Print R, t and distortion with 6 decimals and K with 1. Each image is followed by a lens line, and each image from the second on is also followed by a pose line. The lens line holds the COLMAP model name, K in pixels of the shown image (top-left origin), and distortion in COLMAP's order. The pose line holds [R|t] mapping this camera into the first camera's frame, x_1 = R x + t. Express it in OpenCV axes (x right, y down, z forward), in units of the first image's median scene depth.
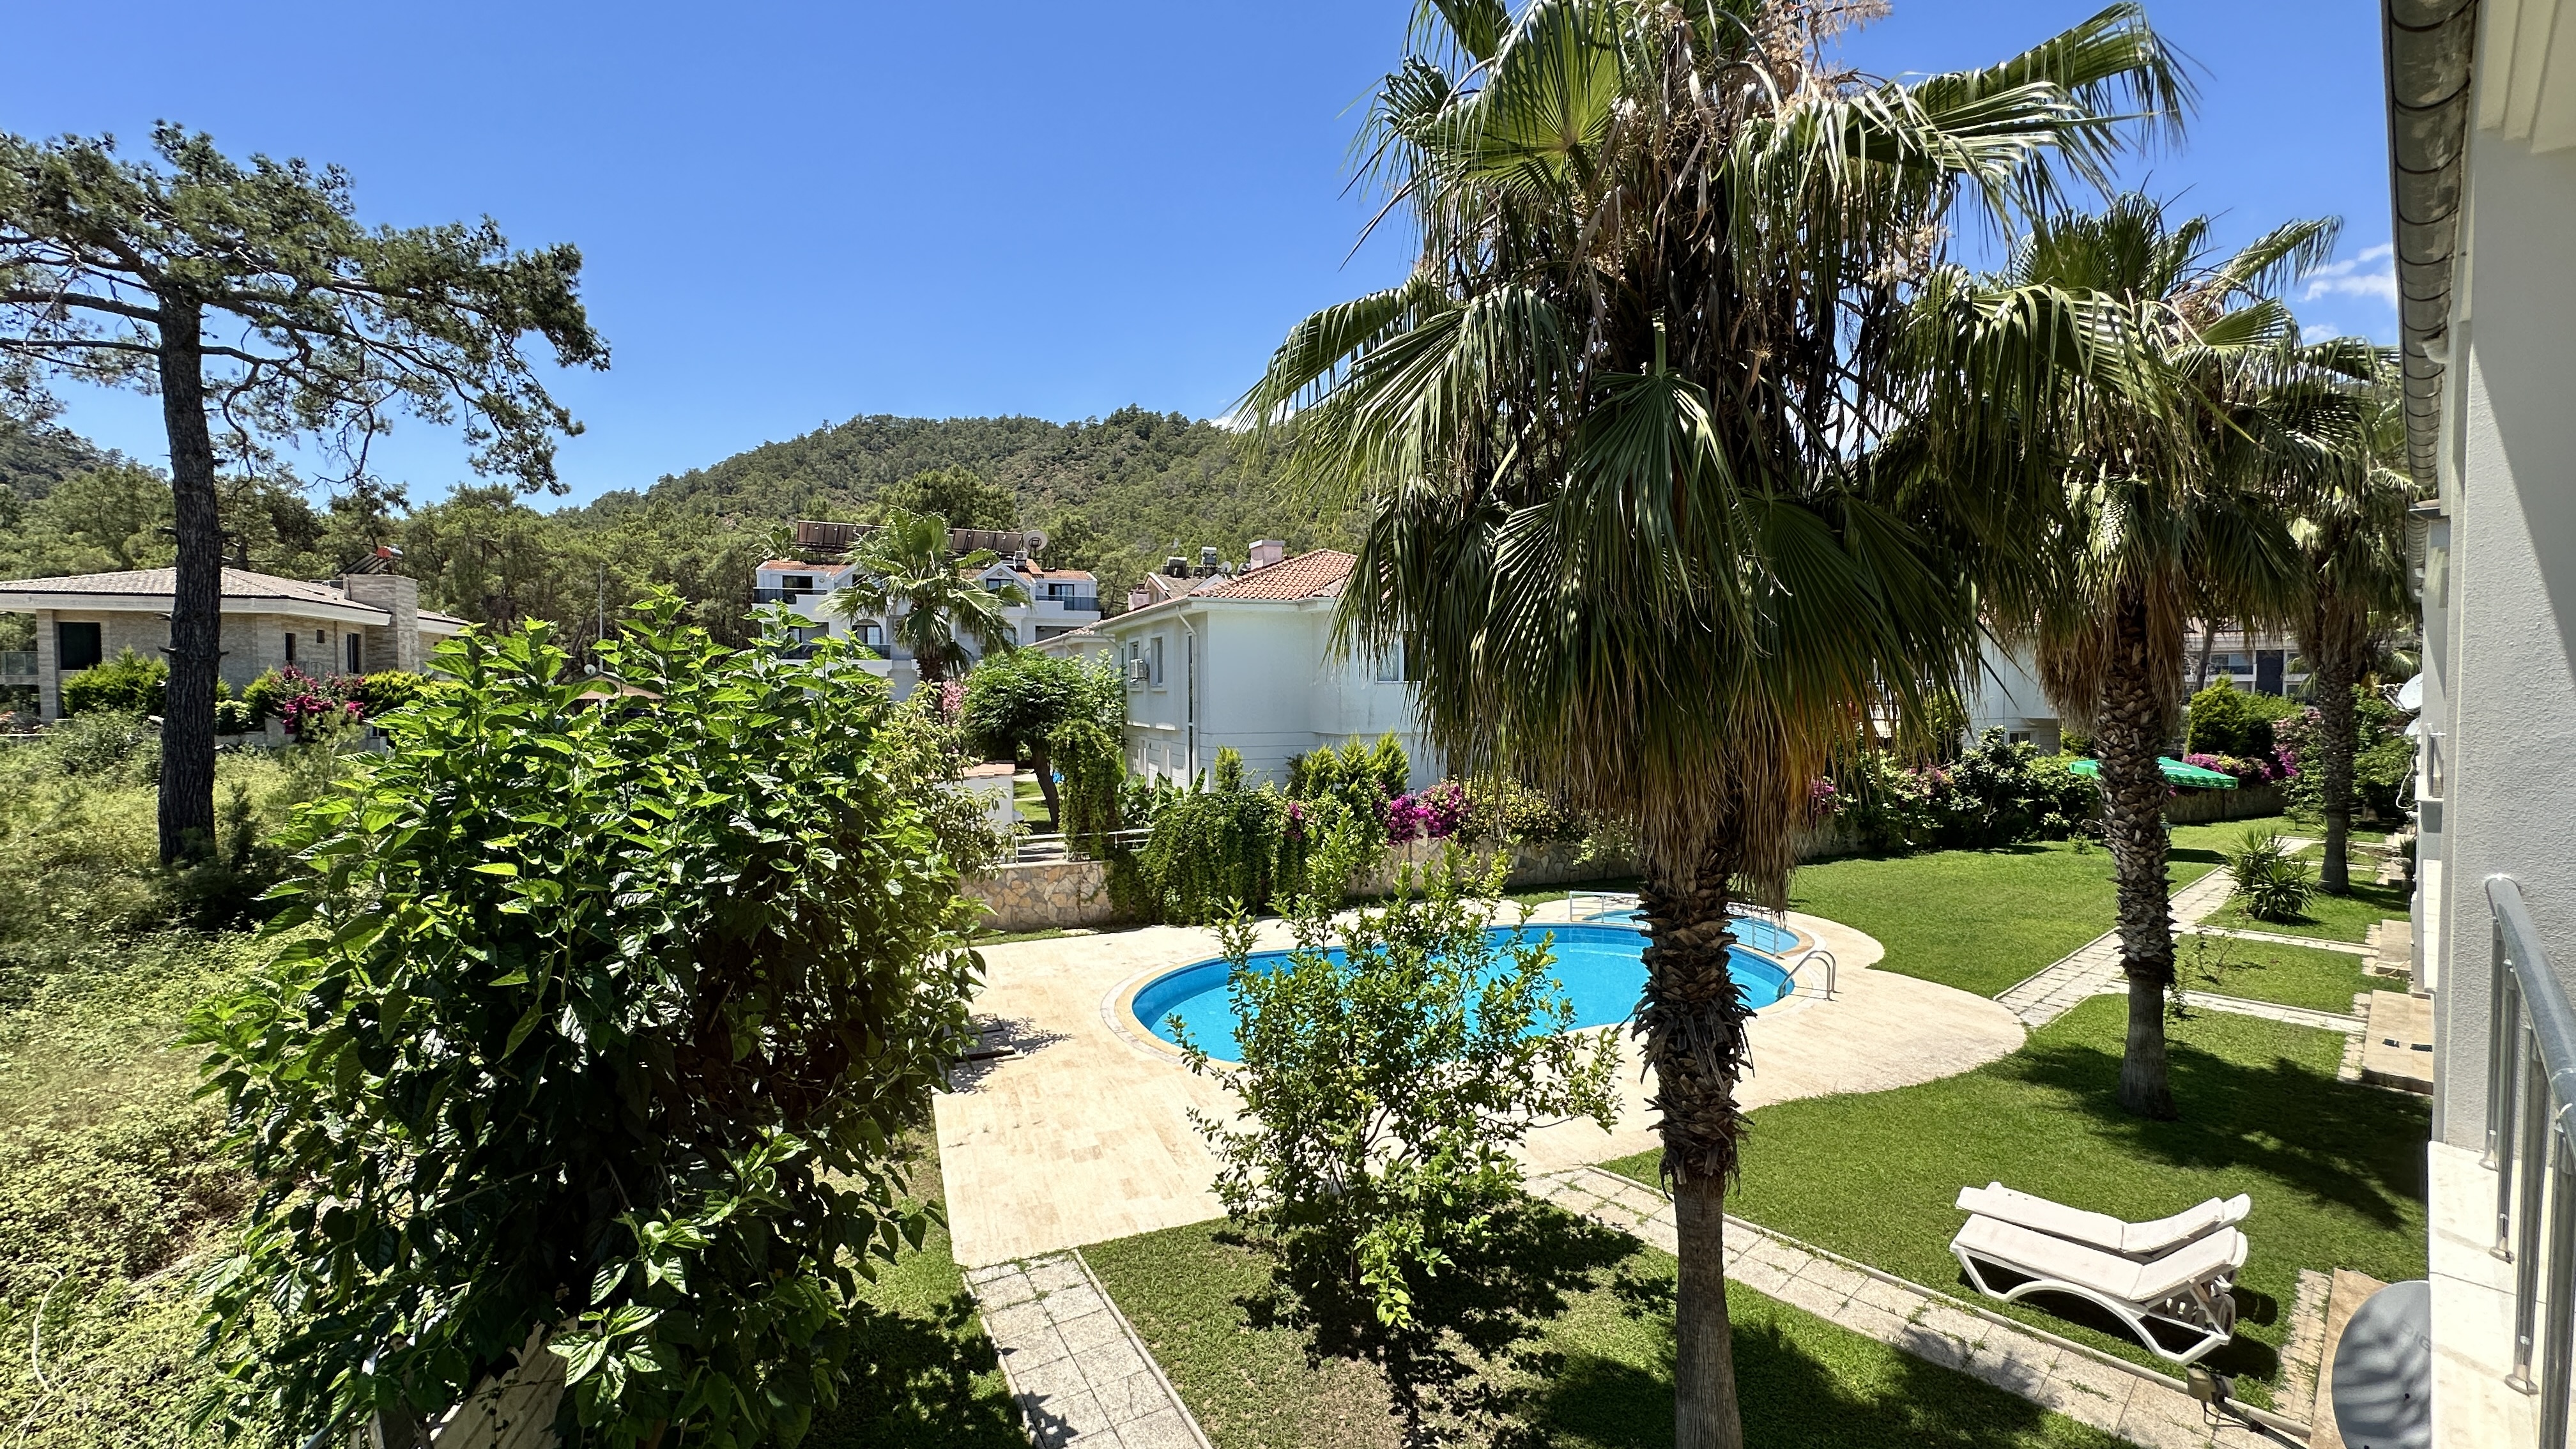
lens RADIAL K [[1031.9, 0, 1284.7], [0, 1031.9, 727.1], [0, 0, 1]] dist [-0.002050, 0.001234]
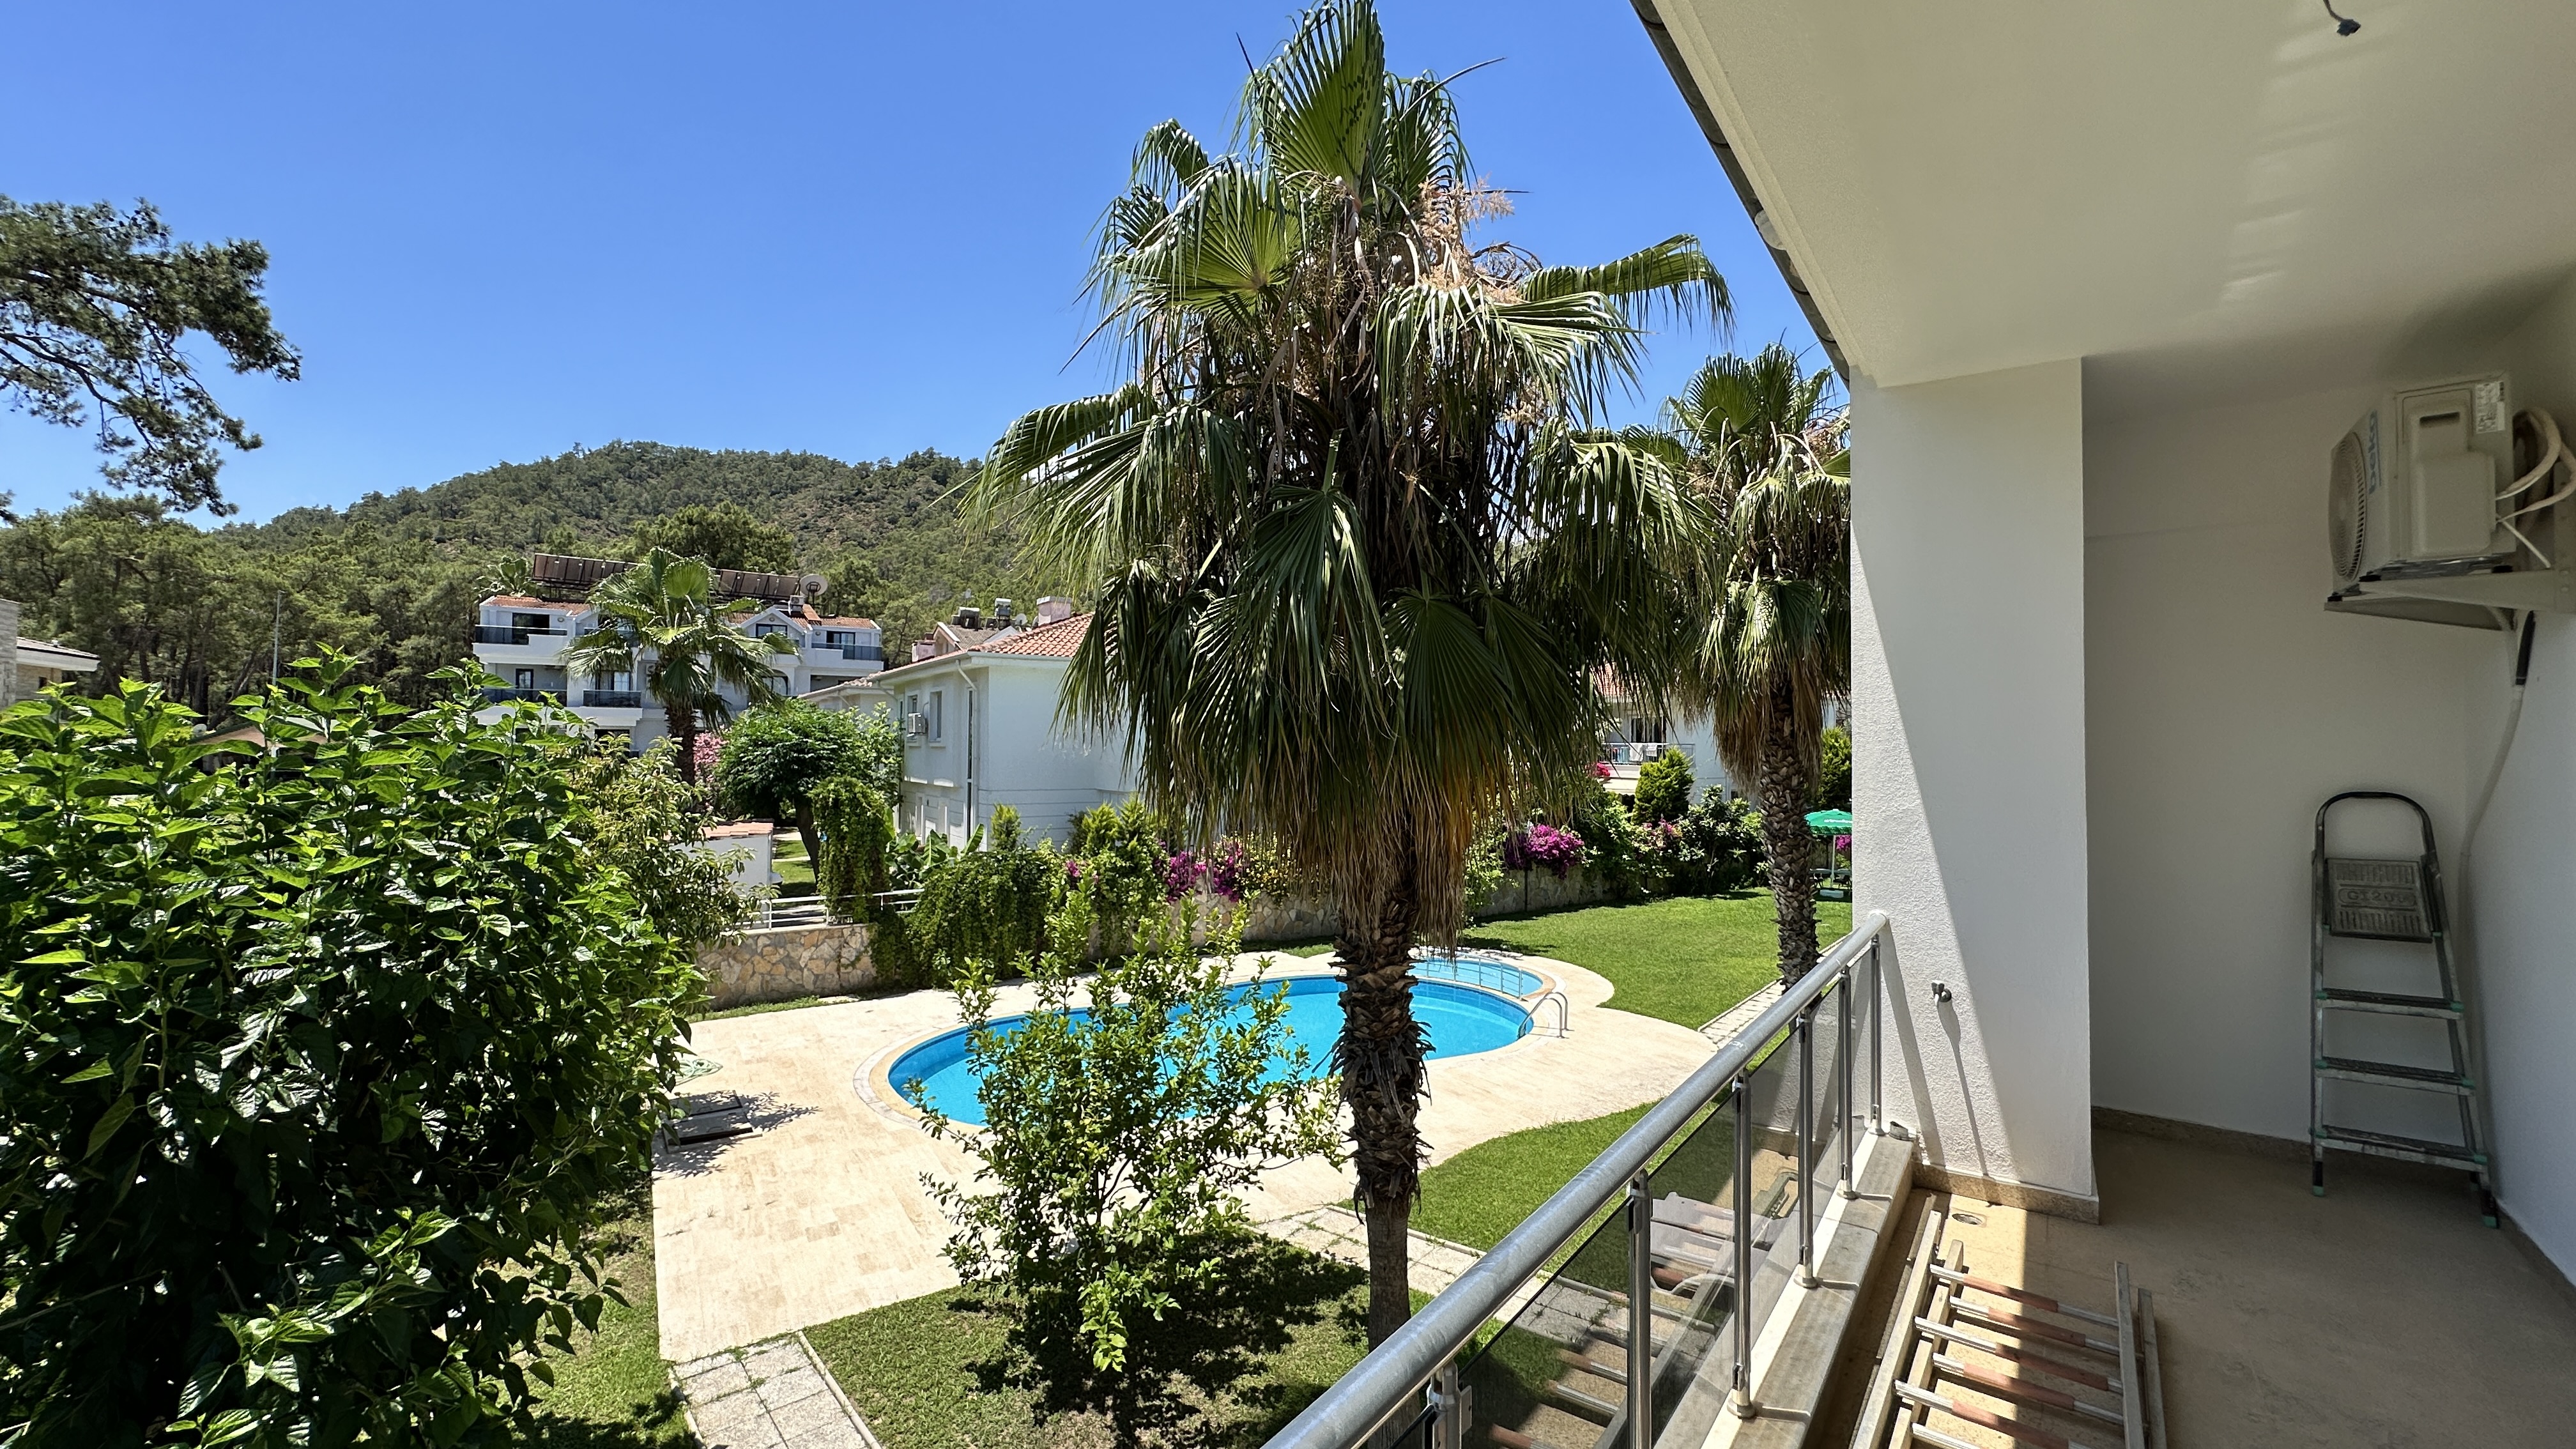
lens RADIAL K [[1031.9, 0, 1284.7], [0, 1031.9, 727.1], [0, 0, 1]] dist [-0.002050, 0.001234]
pose [[0.981768, 0.013850, 0.189577, 0.038330], [-0.003672, 0.998538, -0.053934, -0.004798], [-0.190047, 0.052254, 0.980383, -0.043802]]
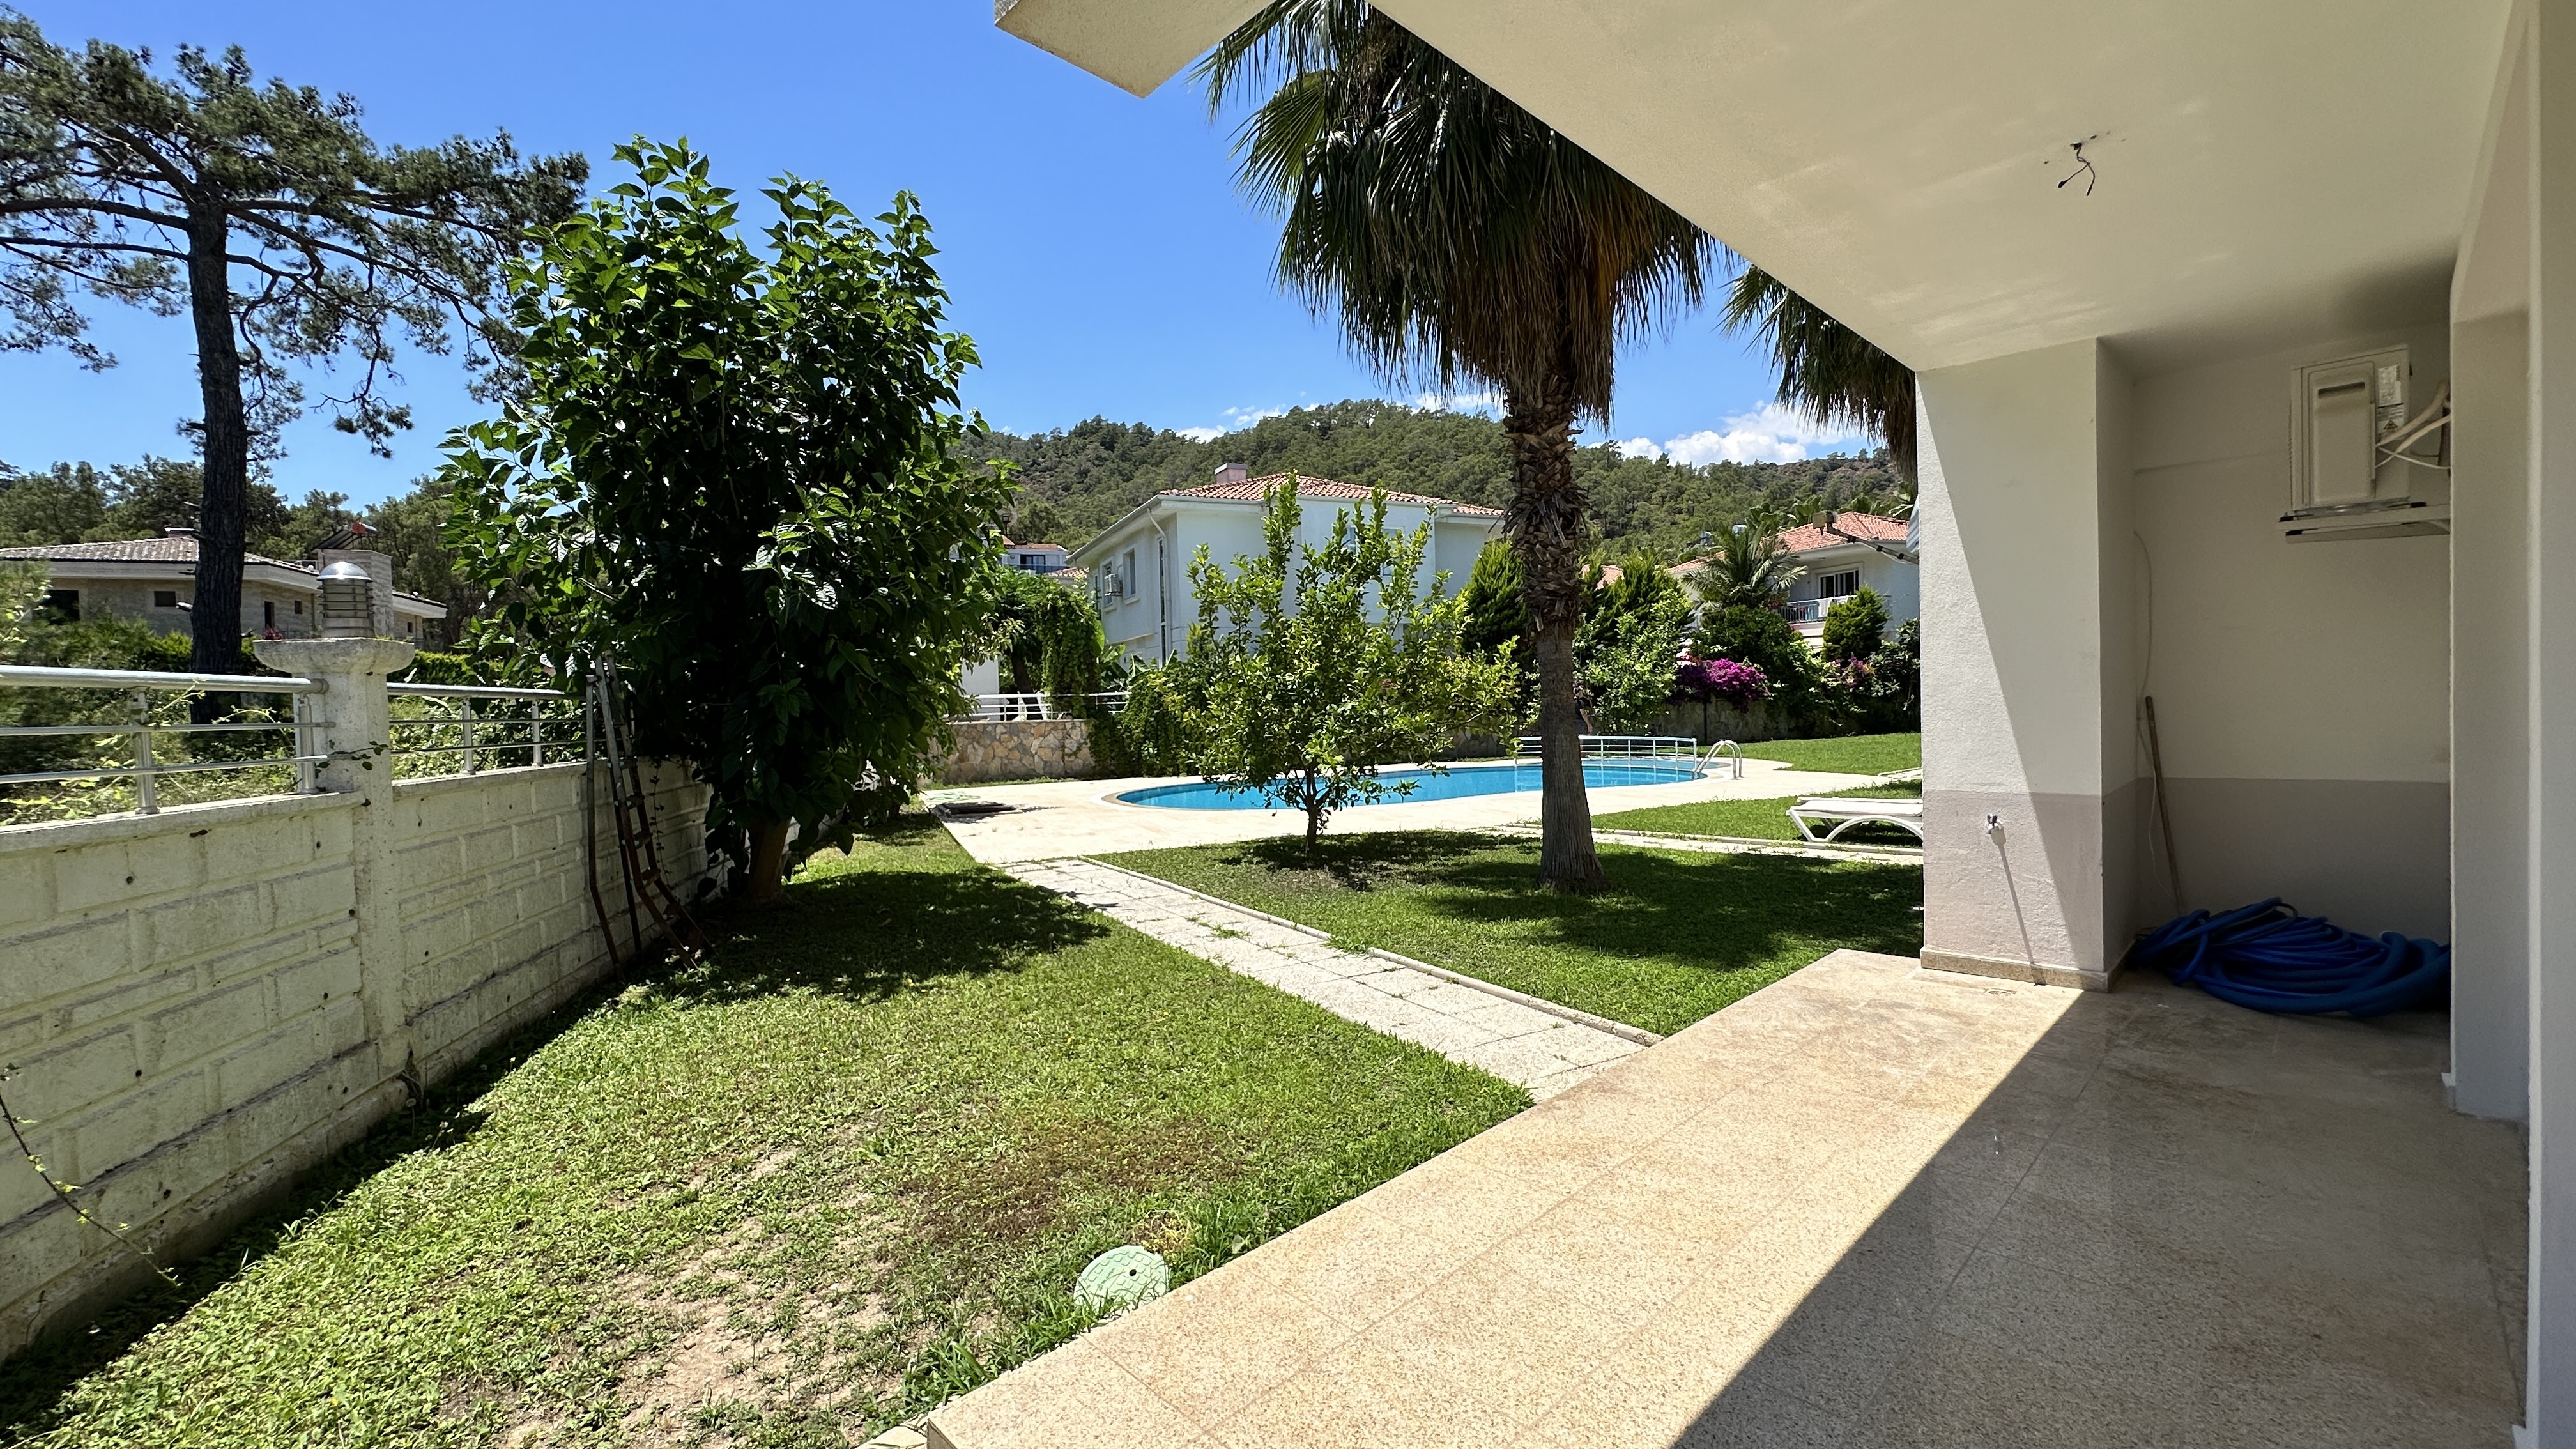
lens RADIAL K [[1035.1, 0, 1282.1], [0, 1035.1, 724.8], [0, 0, 1]] dist [-0.001568, 0.000936]
pose [[0.999453, -0.021559, 0.025066, 0.005945], [0.021858, 0.999692, -0.011719, 0.279695], [-0.024806, 0.012261, 0.999617, -0.164964]]
